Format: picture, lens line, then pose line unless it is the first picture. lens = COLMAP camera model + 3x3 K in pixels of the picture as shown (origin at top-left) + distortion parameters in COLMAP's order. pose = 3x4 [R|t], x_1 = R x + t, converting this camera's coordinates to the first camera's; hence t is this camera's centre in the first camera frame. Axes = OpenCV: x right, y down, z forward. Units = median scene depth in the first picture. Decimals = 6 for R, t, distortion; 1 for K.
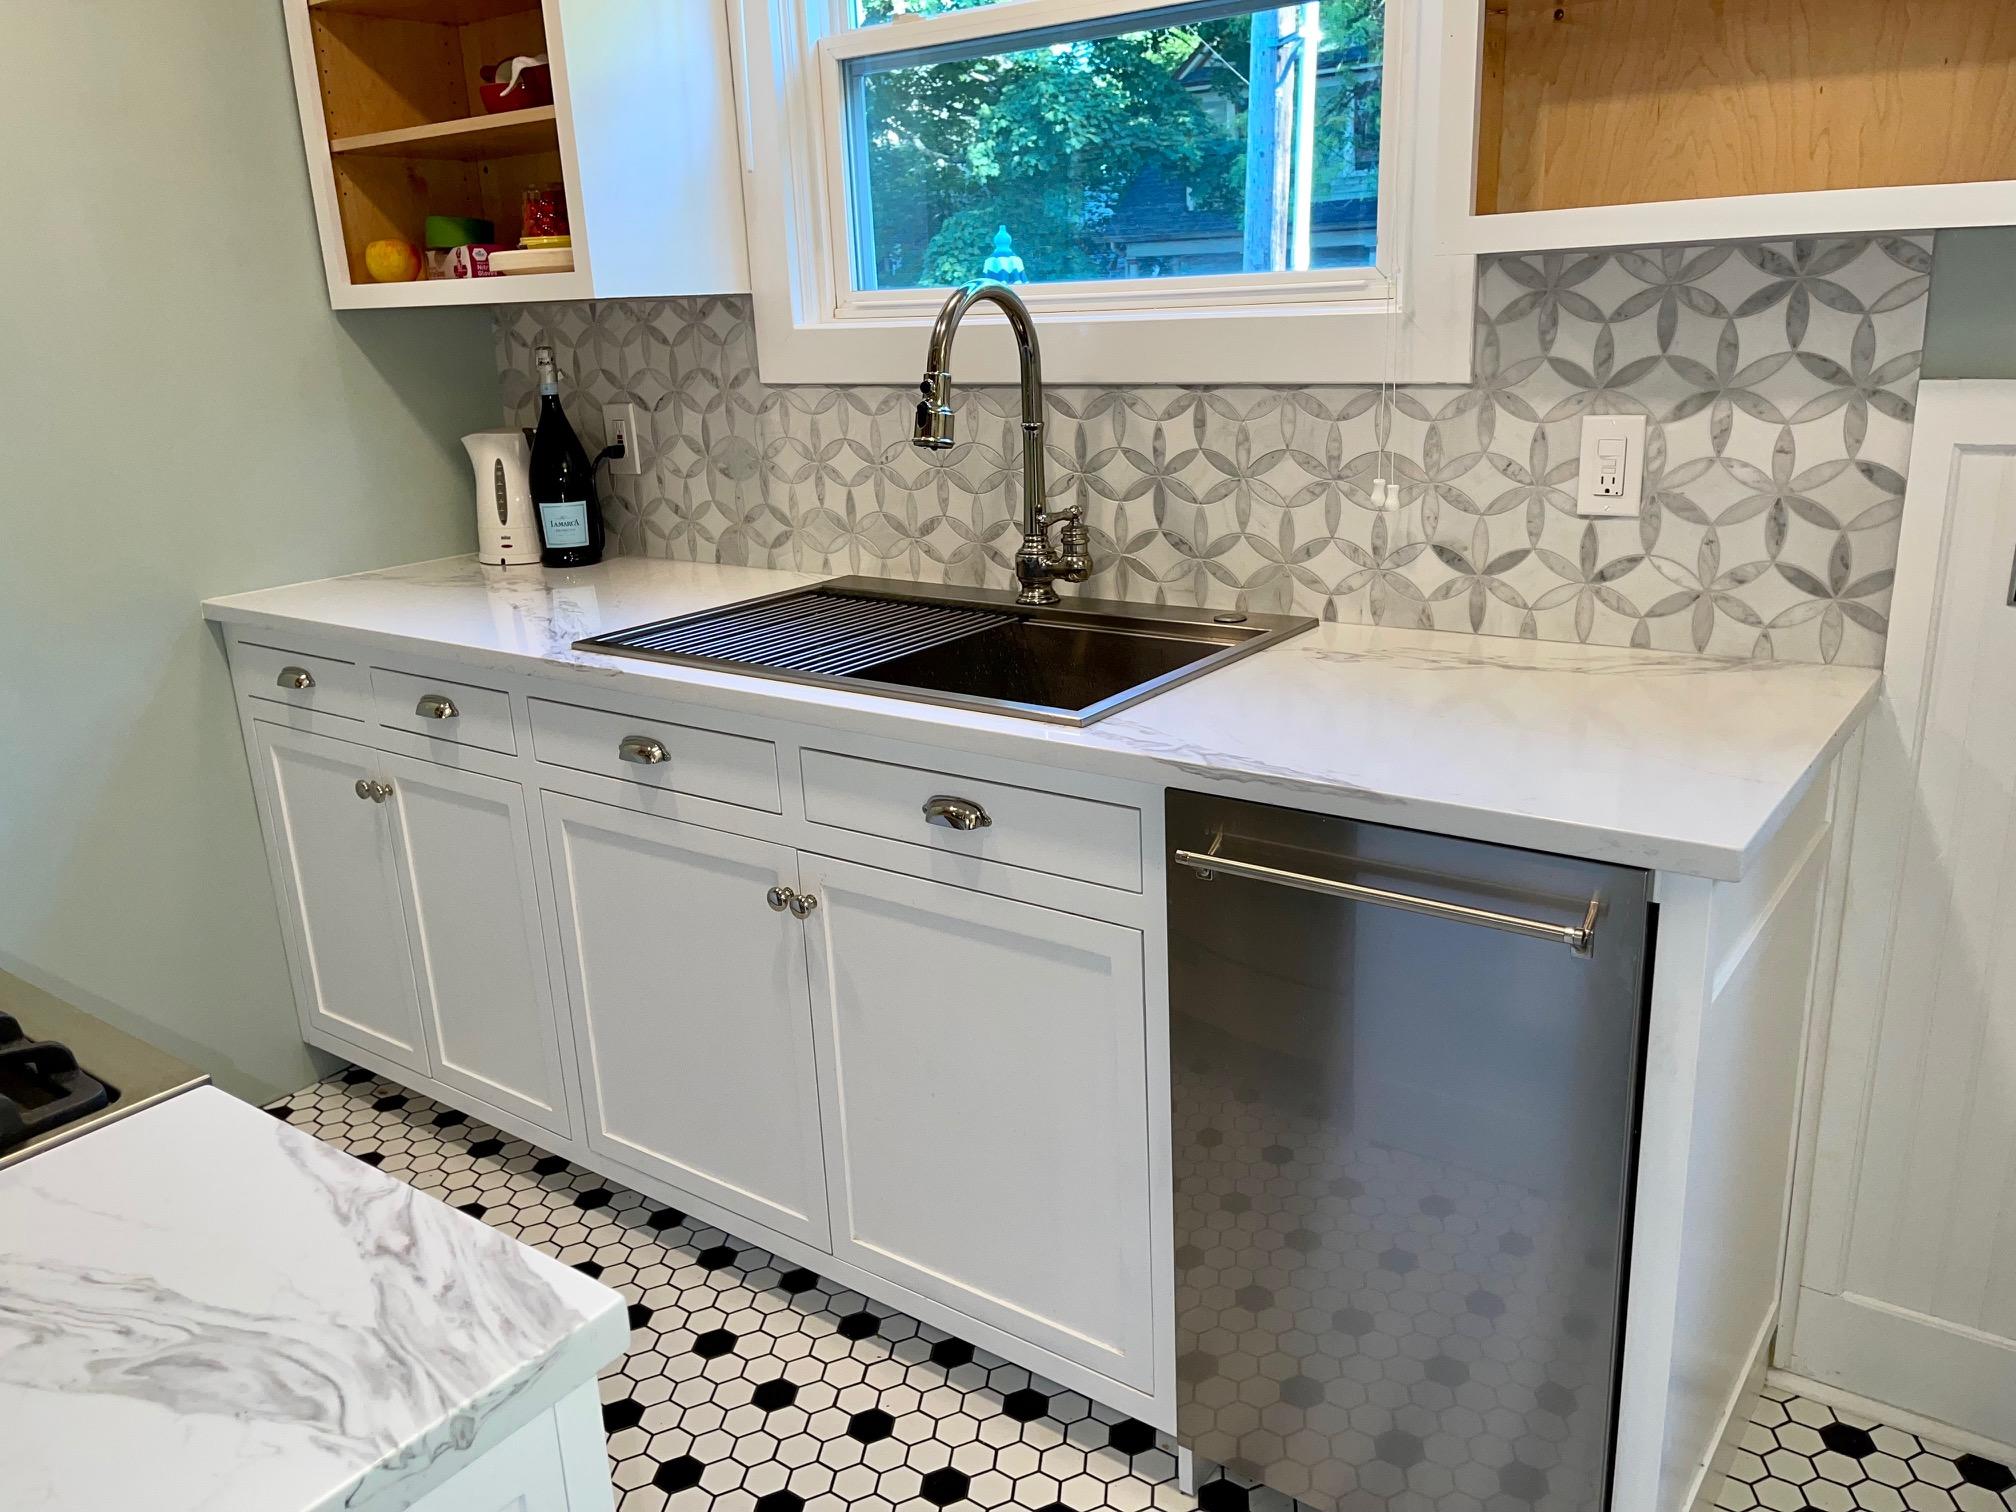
lens RADIAL K [[1535.3, 0, 1008.5], [0, 1535.3, 754.4], [0, 0, 1]] dist [0.042948, 0.003937]
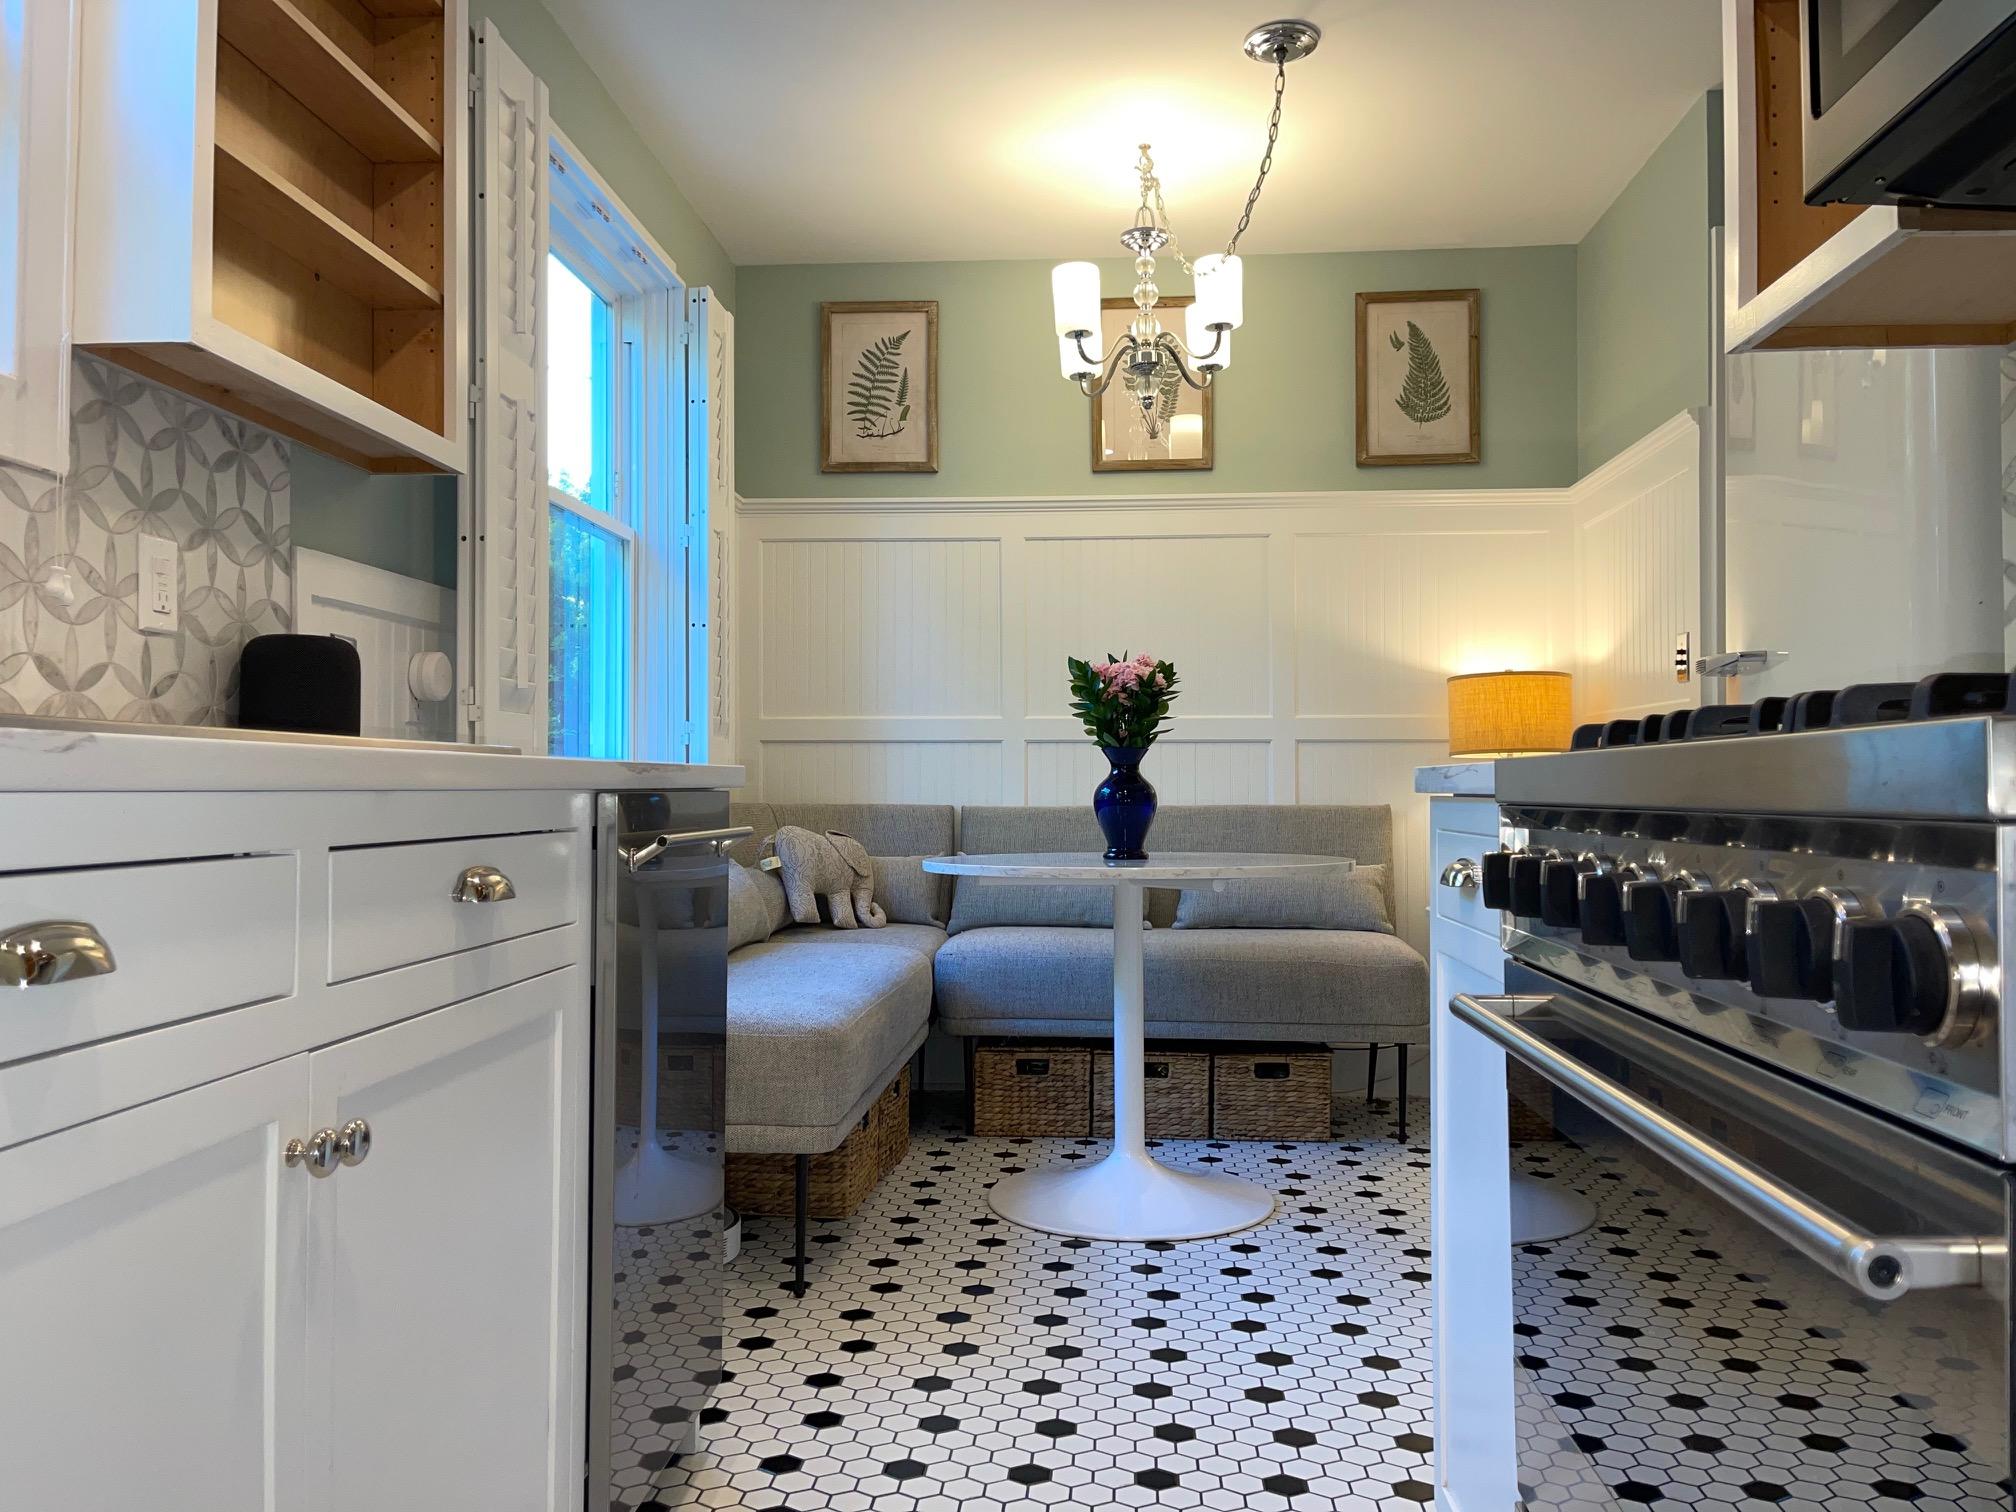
lens RADIAL K [[1535.3, 0, 1008.8], [0, 1535.3, 756.3], [0, 0, 1]] dist [0.042948, 0.003937]
pose [[-0.531654, 0.059281, 0.844885, -0.789108], [0.266419, 0.958615, 0.100387, -0.029017], [-0.803968, 0.278465, -0.525445, 1.124013]]
